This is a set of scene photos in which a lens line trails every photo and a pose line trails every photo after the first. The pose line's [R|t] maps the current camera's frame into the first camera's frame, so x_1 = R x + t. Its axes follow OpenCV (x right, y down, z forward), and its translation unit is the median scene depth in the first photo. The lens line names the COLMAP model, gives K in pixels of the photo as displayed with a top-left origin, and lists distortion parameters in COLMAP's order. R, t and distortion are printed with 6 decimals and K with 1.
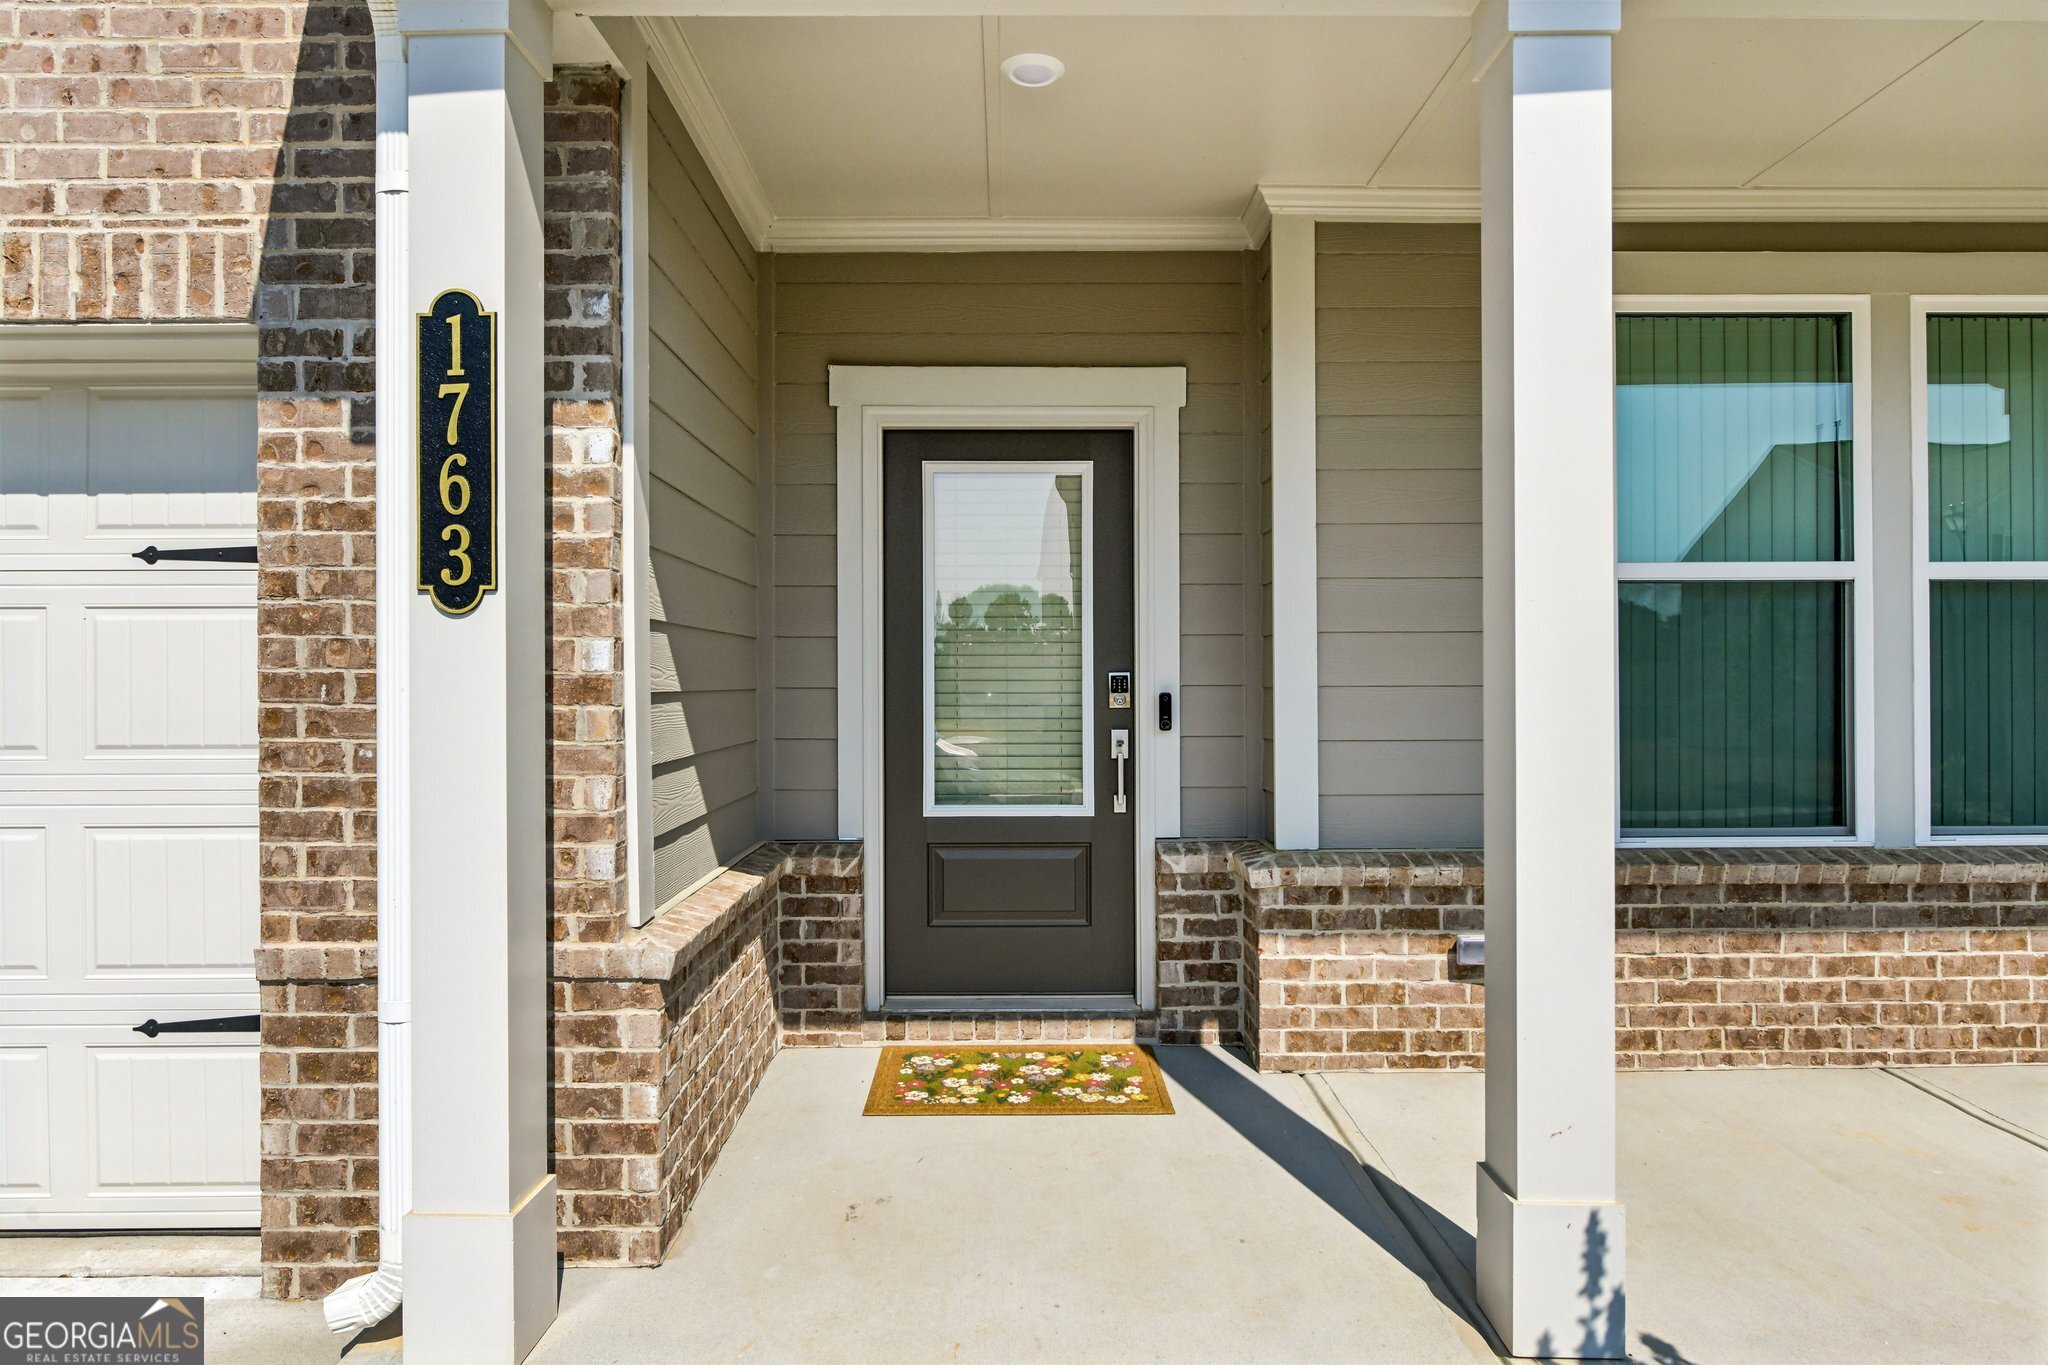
lens RADIAL K [[1249.2, 0, 1024.0], [0, 1249.2, 682.5], [0, 0, 1]] dist [-0.001536, -0.000270]
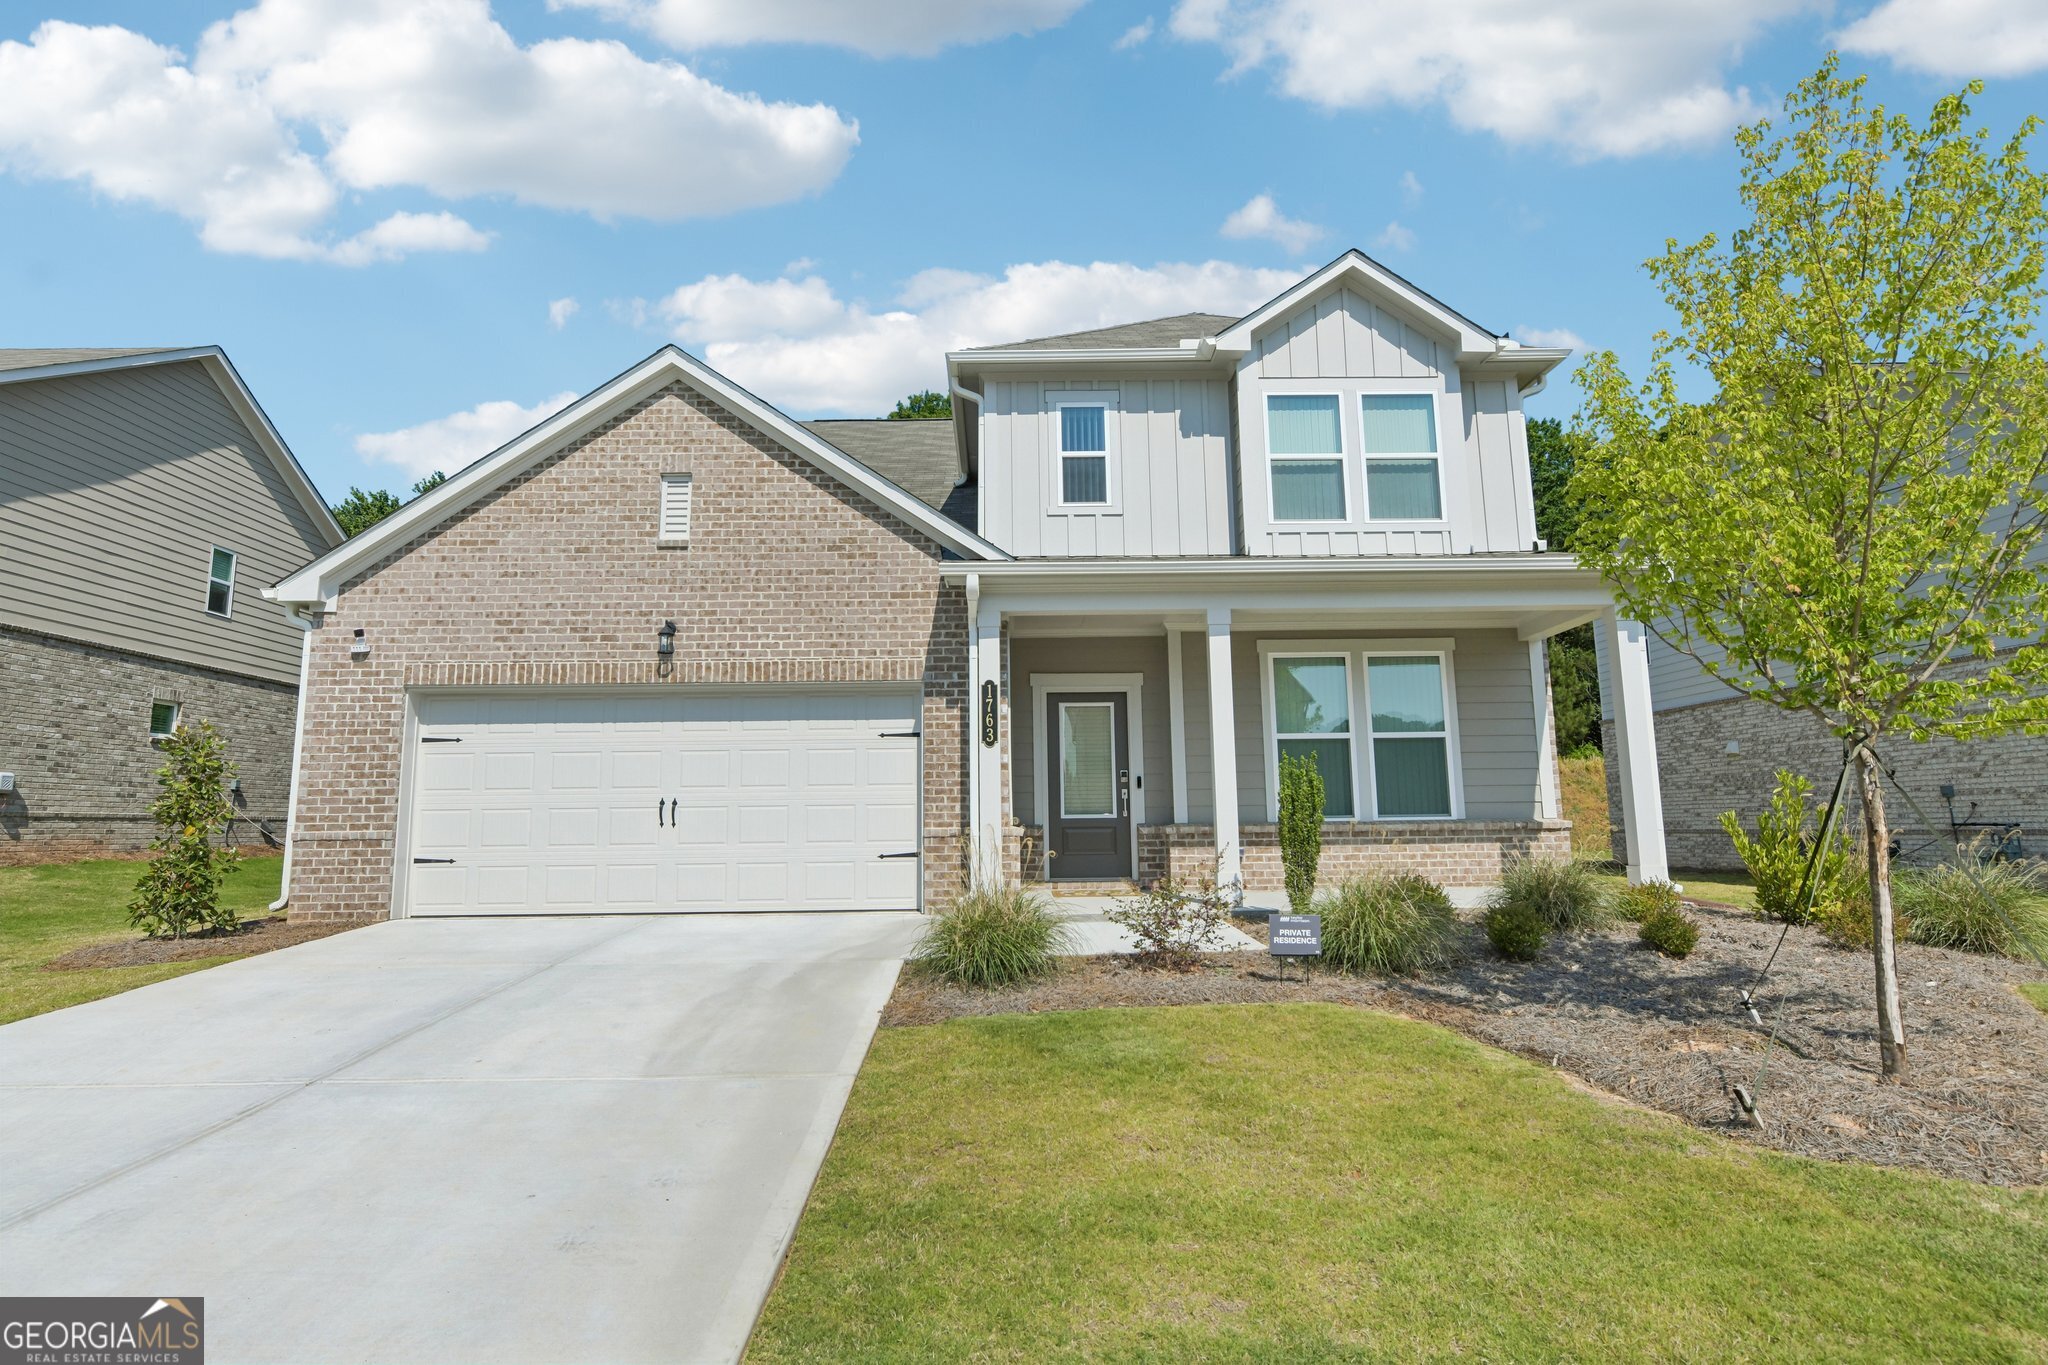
lens RADIAL K [[1027.1, 0, 1024.0], [0, 1027.1, 682.5], [0, 0, 1]] dist [0.000429, -0.000108]
pose [[0.999933, -0.008312, 0.008030, -0.208290], [0.009385, 0.989462, -0.144490, 0.155985], [-0.006744, 0.144555, 0.989474, -1.696483]]
